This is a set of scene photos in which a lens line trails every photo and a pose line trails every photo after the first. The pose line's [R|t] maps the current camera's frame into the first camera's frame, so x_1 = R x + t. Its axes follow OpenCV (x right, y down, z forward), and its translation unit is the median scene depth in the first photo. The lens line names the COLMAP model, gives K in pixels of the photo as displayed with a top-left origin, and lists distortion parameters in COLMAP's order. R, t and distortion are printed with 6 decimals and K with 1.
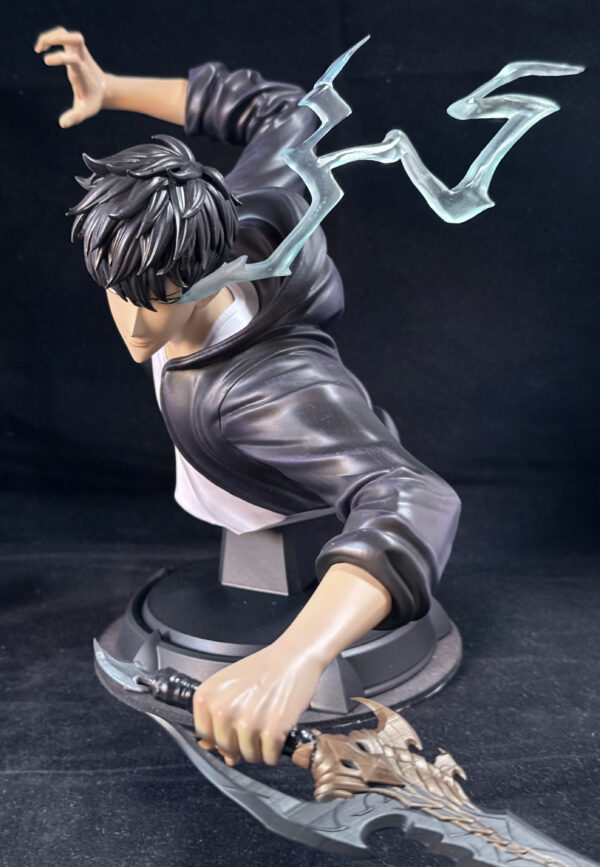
lens RADIAL K [[1258.2, 0, 300.0], [0, 1258.2, 433.5], [0, 0, 1]] dist [0.118120, -0.030294]
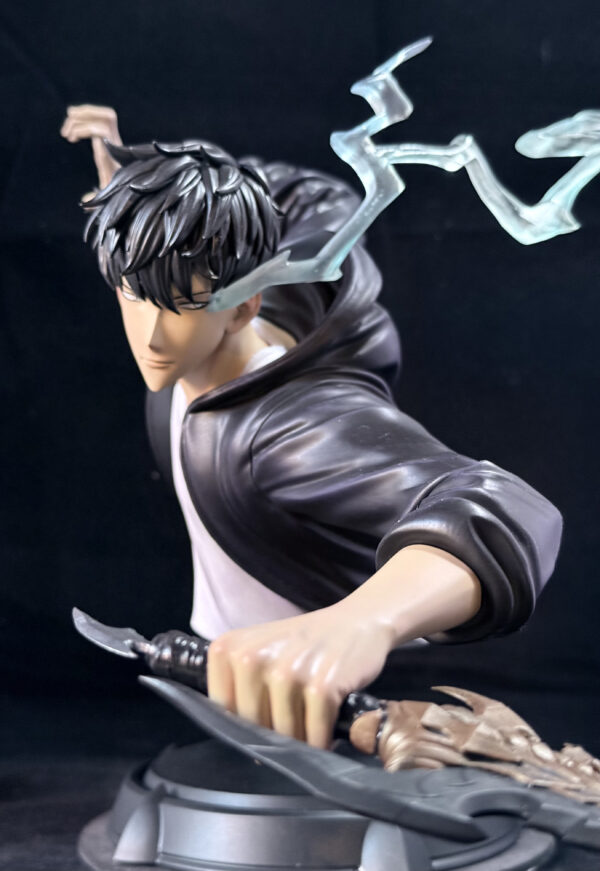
lens RADIAL K [[1265.7, 0, 300.0], [0, 1265.7, 435.5], [0, 0, 1]] dist [0.295049, -1.106149]
pose [[0.999677, 0.010286, -0.023220, -0.013992], [-0.016925, 0.951514, -0.307138, 0.238967], [0.018935, 0.307432, 0.951382, 0.227243]]
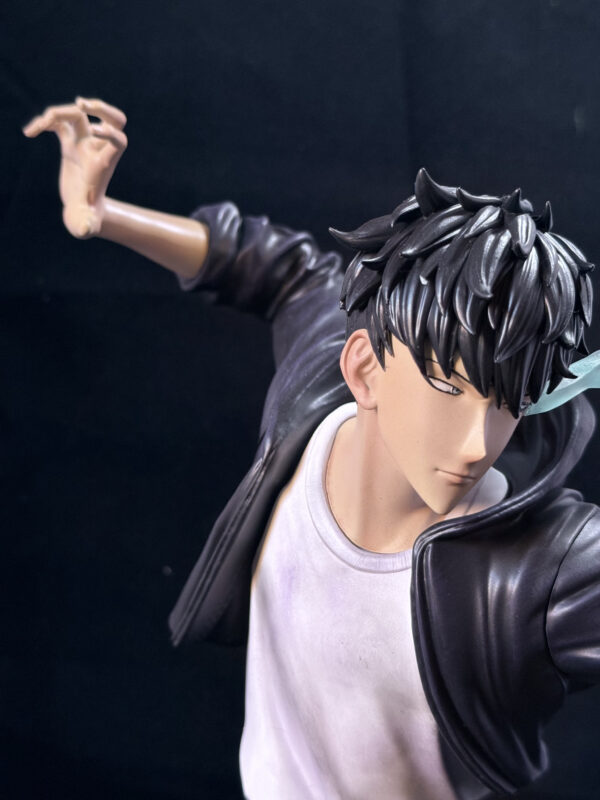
lens RADIAL K [[1125.4, 0, 300.0], [0, 1125.4, 400.0], [0, 0, 1]] dist [0.122458, -0.038286]
pose [[0.814956, 0.092578, 0.572080, -0.530402], [0.128630, 0.933637, -0.334328, 0.069417], [-0.565067, 0.346050, 0.748965, 0.643344]]
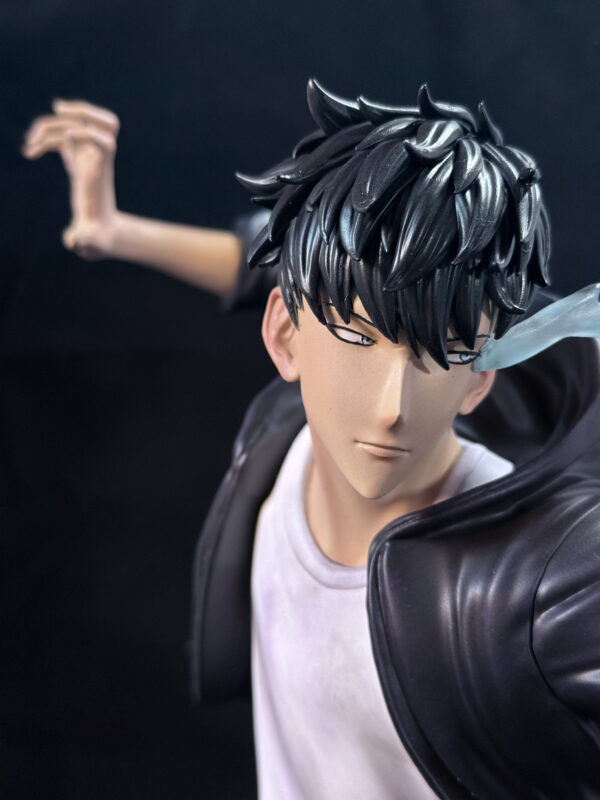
lens RADIAL K [[1159.0, 0, 300.0], [0, 1159.0, 400.0], [0, 0, 1]] dist [0.121176, -0.022511]
pose [[0.946148, 0.078430, 0.314091, -0.315096], [0.077836, 0.886640, -0.455864, 0.119267], [-0.314239, 0.455762, 0.832787, 0.649665]]
